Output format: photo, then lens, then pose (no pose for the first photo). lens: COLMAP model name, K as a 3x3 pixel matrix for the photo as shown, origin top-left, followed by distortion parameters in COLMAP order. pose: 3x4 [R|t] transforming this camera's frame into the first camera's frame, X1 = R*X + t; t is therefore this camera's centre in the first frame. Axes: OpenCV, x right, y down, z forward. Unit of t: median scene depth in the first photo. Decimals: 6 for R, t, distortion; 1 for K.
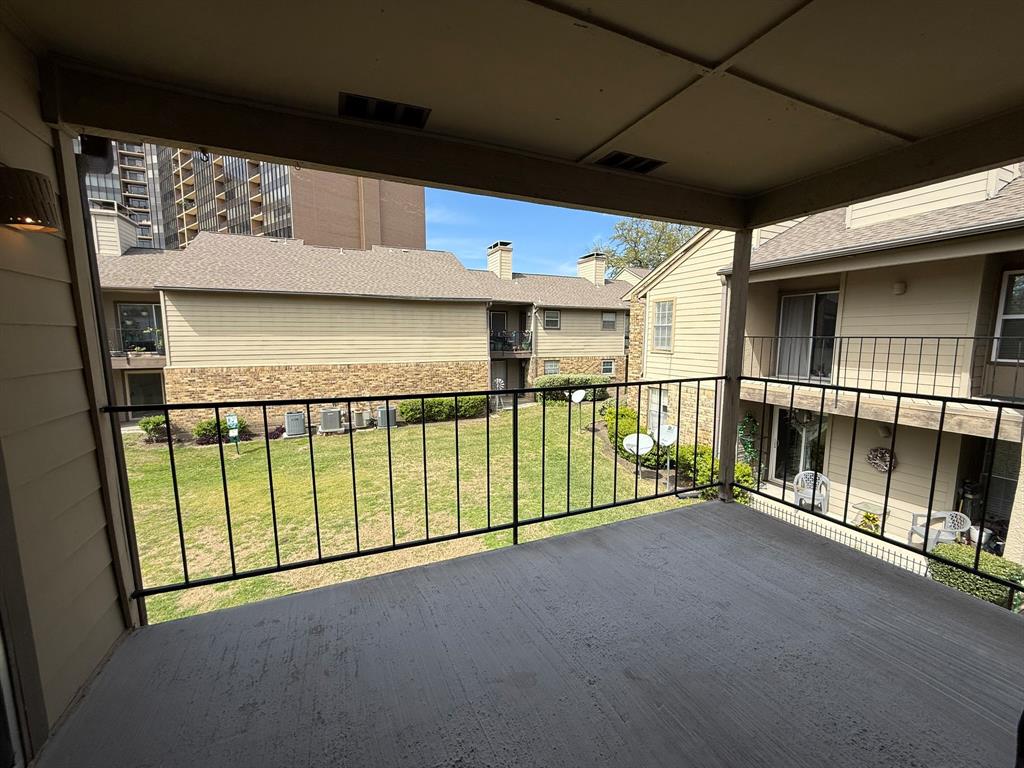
lens RADIAL K [[408.2, 0, 505.0], [0, 408.2, 385.5], [0, 0, 1]] dist [0.002555, -0.000242]
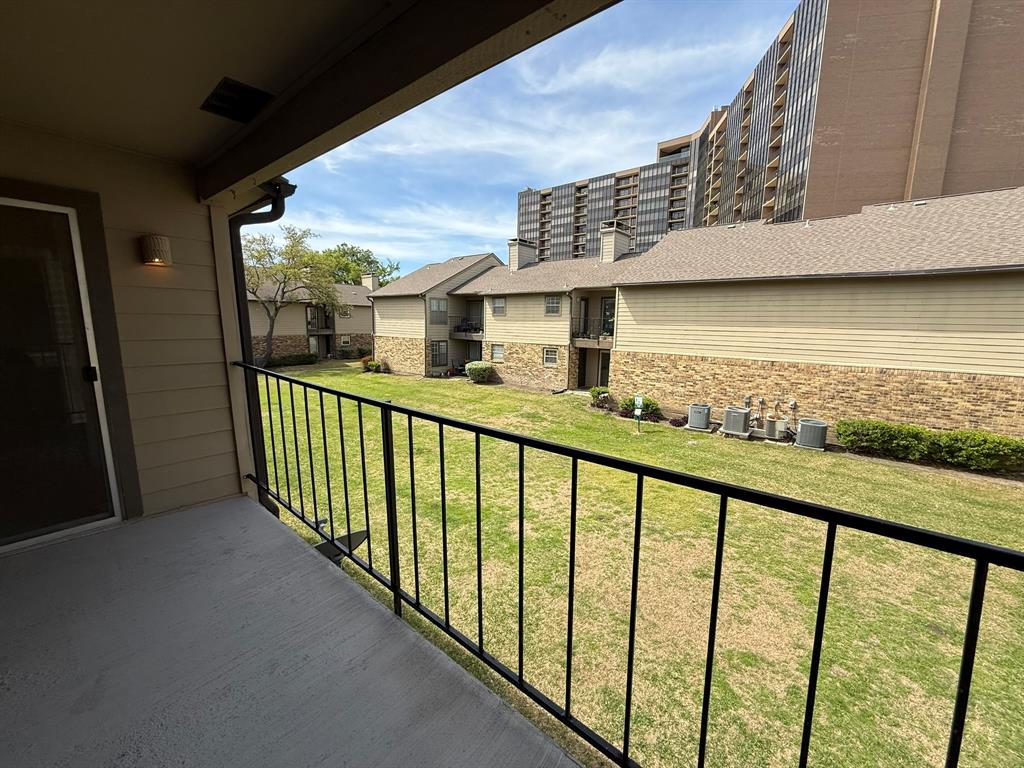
lens RADIAL K [[408.2, 0, 511.6], [0, 408.2, 384.8], [0, 0, 1]] dist [0.002555, -0.000242]
pose [[0.449649, 0.145980, -0.881196, 0.121792], [-0.126390, 0.987026, 0.099019, -0.019217], [0.884218, 0.066850, 0.462265, 0.141138]]
